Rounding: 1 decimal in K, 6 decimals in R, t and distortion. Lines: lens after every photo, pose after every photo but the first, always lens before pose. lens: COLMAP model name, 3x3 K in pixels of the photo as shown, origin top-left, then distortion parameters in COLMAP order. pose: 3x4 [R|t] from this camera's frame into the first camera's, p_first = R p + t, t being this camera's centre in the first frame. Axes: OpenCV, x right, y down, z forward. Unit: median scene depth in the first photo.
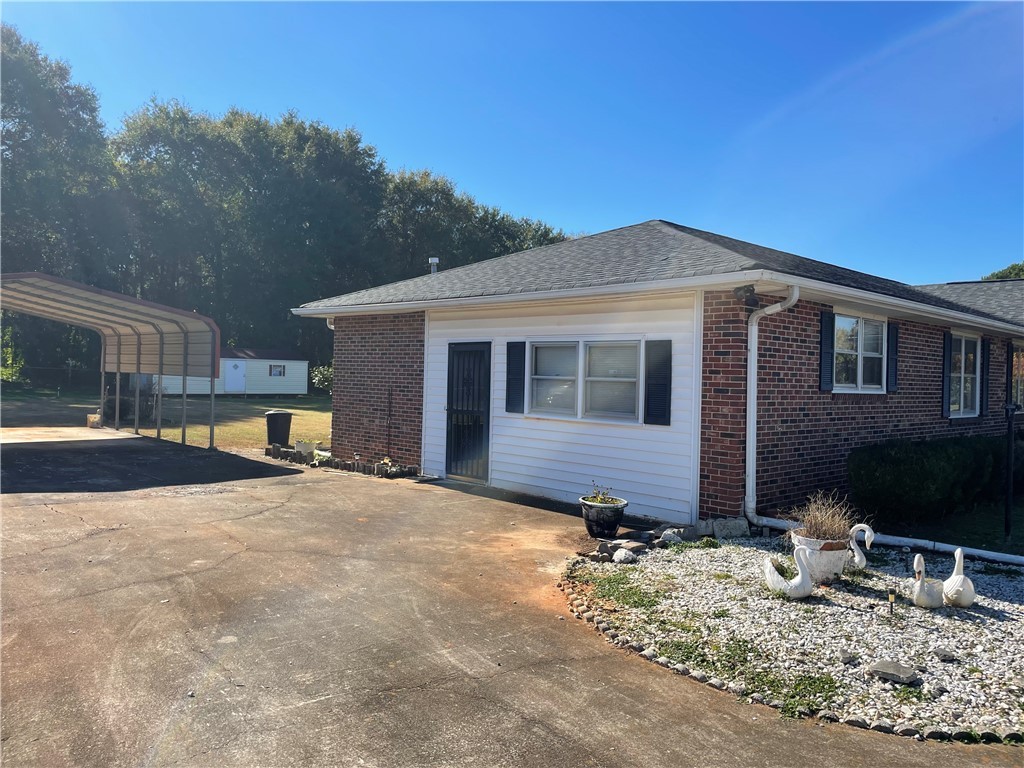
lens RADIAL K [[766.9, 0, 509.2], [0, 766.9, 380.6], [0, 0, 1]] dist [0.041671, -0.058884]
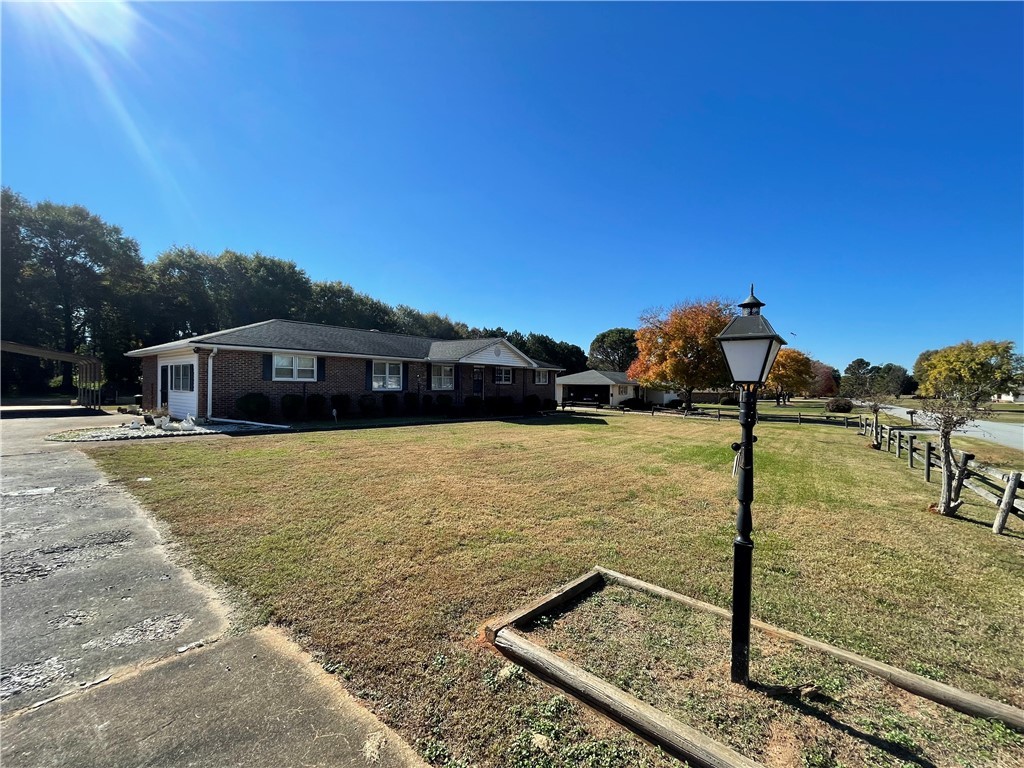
lens RADIAL K [[413.8, 0, 510.4], [0, 413.8, 387.4], [0, 0, 1]] dist [0.000959, 0.000612]
pose [[0.990214, -0.019765, 0.138152, 0.240653], [0.019669, 0.999804, 0.002061, 0.012614], [-0.138166, 0.000676, 0.990409, -0.165611]]
